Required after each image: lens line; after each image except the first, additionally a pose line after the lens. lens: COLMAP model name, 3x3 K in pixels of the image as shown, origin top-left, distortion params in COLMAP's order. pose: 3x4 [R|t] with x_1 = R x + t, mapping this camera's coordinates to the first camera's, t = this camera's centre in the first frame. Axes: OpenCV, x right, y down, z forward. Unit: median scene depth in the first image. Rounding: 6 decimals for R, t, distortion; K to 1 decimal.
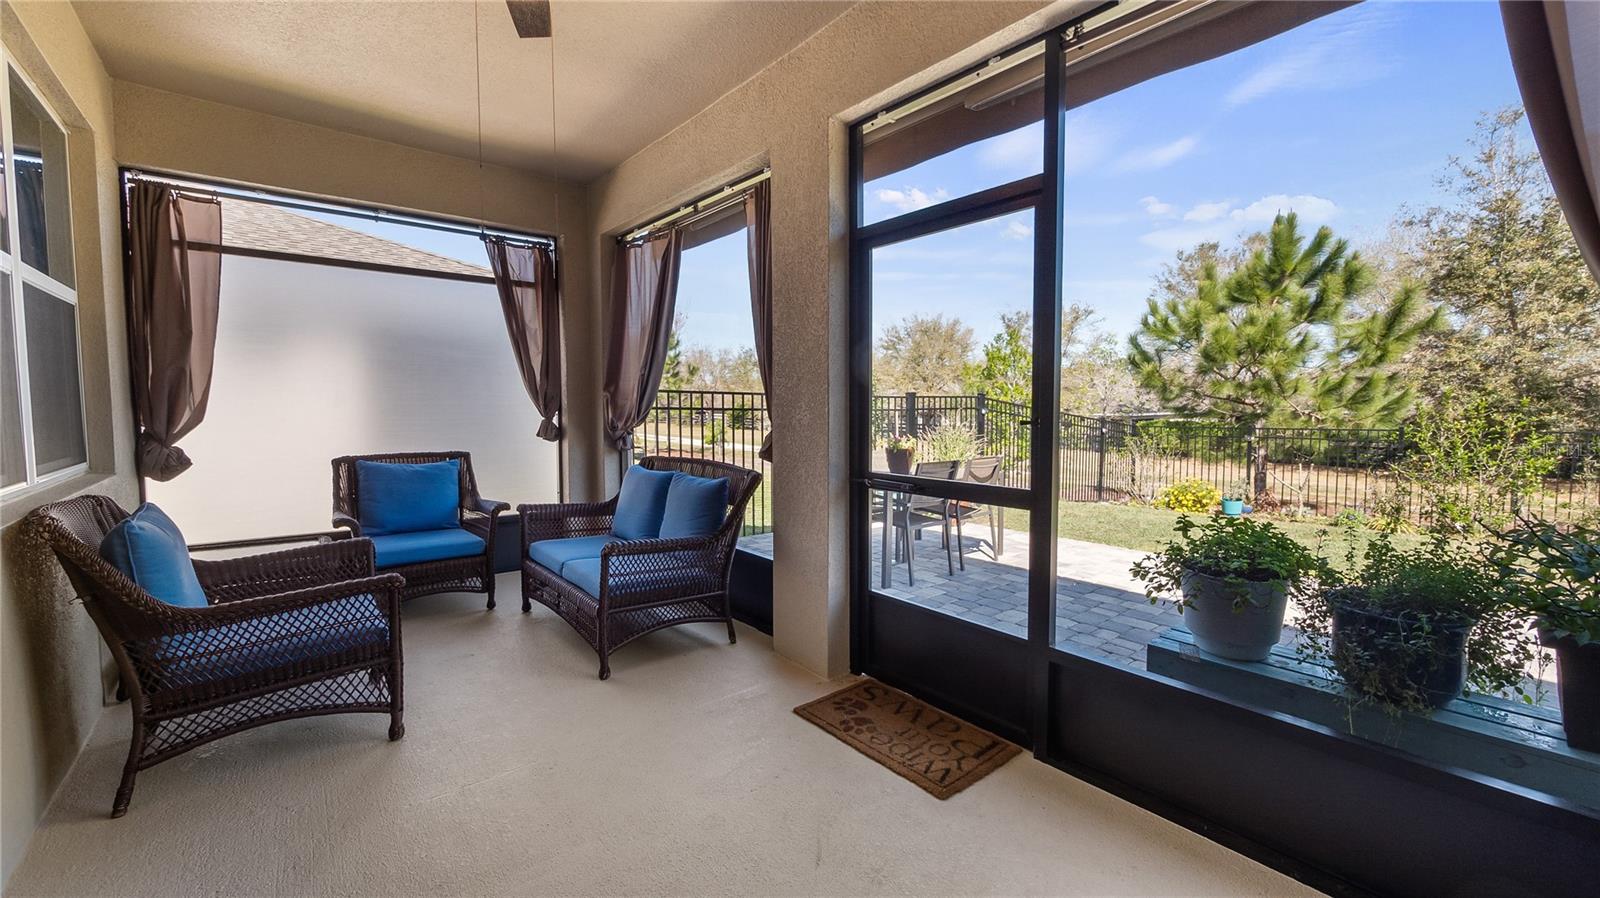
lens RADIAL K [[625.5, 0, 798.6], [0, 625.5, 441.7], [0, 0, 1]] dist [-0.000360, 0.000094]
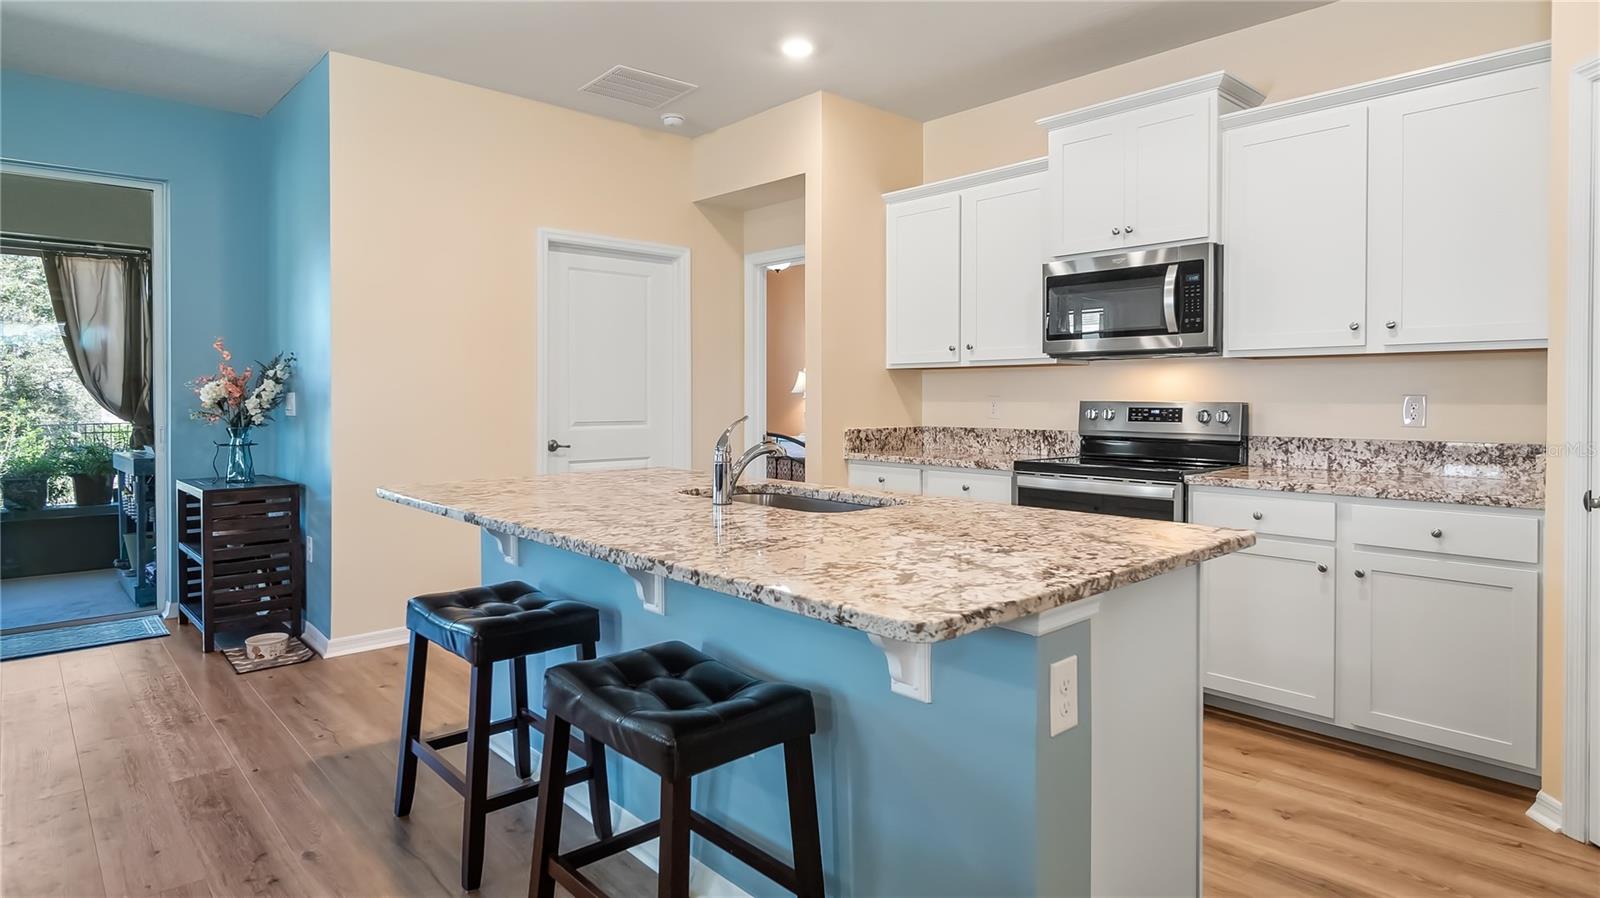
lens RADIAL K [[877.7, 0, 797.2], [0, 877.7, 405.5], [0, 0, 1]] dist [-0.003276, -0.001152]
pose [[-0.036132, -0.007278, 0.999321, -0.517554], [0.063219, 0.997954, 0.009553, 0.020096], [-0.997345, 0.063522, -0.035598, -0.390346]]
